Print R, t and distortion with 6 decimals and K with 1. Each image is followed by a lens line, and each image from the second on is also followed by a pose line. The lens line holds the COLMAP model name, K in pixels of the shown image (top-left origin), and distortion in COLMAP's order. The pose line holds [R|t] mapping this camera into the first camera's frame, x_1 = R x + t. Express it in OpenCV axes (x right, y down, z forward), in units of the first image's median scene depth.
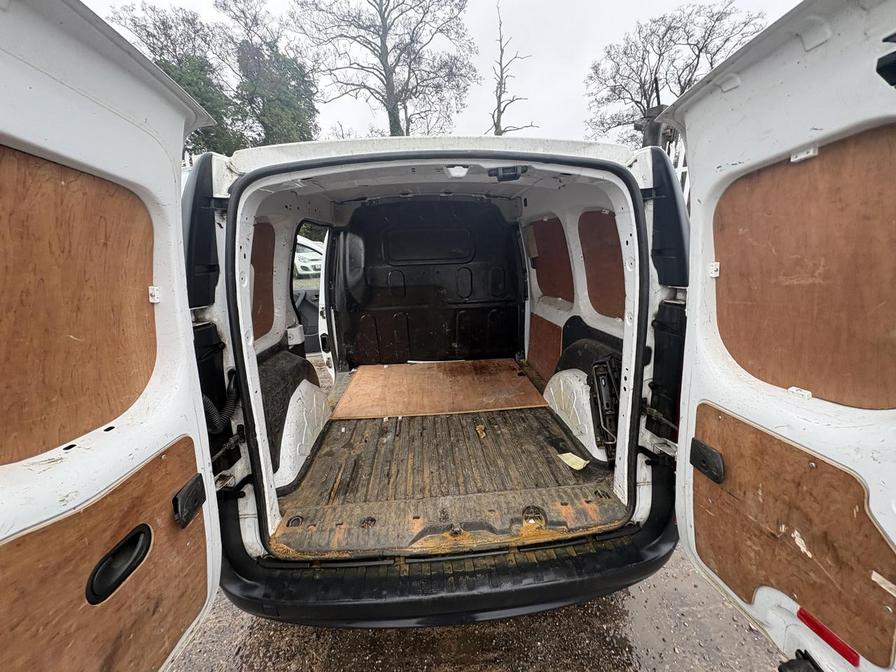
lens RADIAL K [[351.7, 0, 446.4], [0, 351.7, 335.6], [0, 0, 1]] dist [-0.002705, 0.000884]
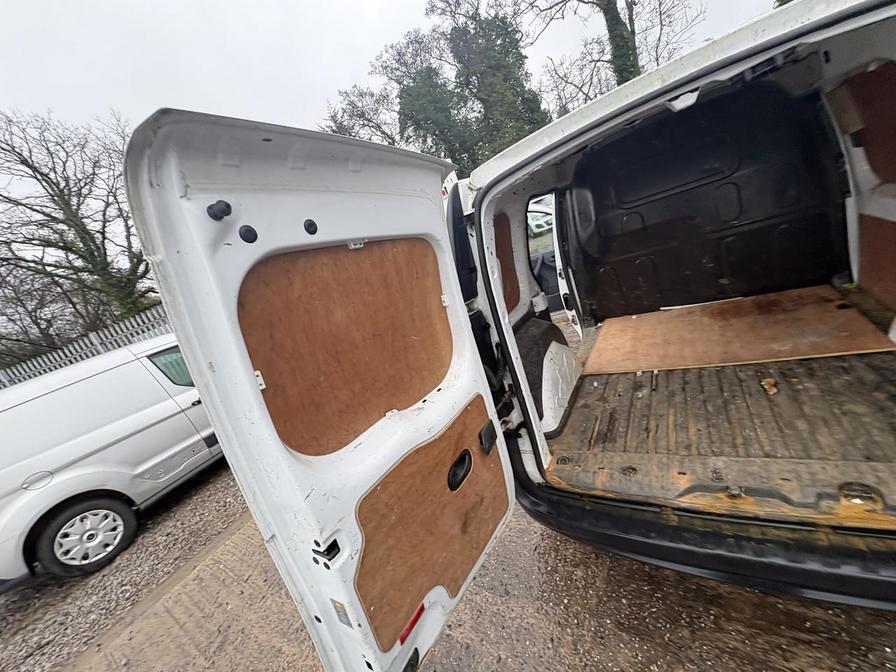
lens RADIAL K [[351.7, 0, 448.6], [0, 351.7, 332.4], [0, 0, 1]] dist [-0.002705, 0.000884]
pose [[0.775846, -0.092076, -0.624167, 0.055302], [0.173990, 0.982157, 0.071386, -0.054708], [0.606457, -0.163983, 0.778023, -0.099172]]
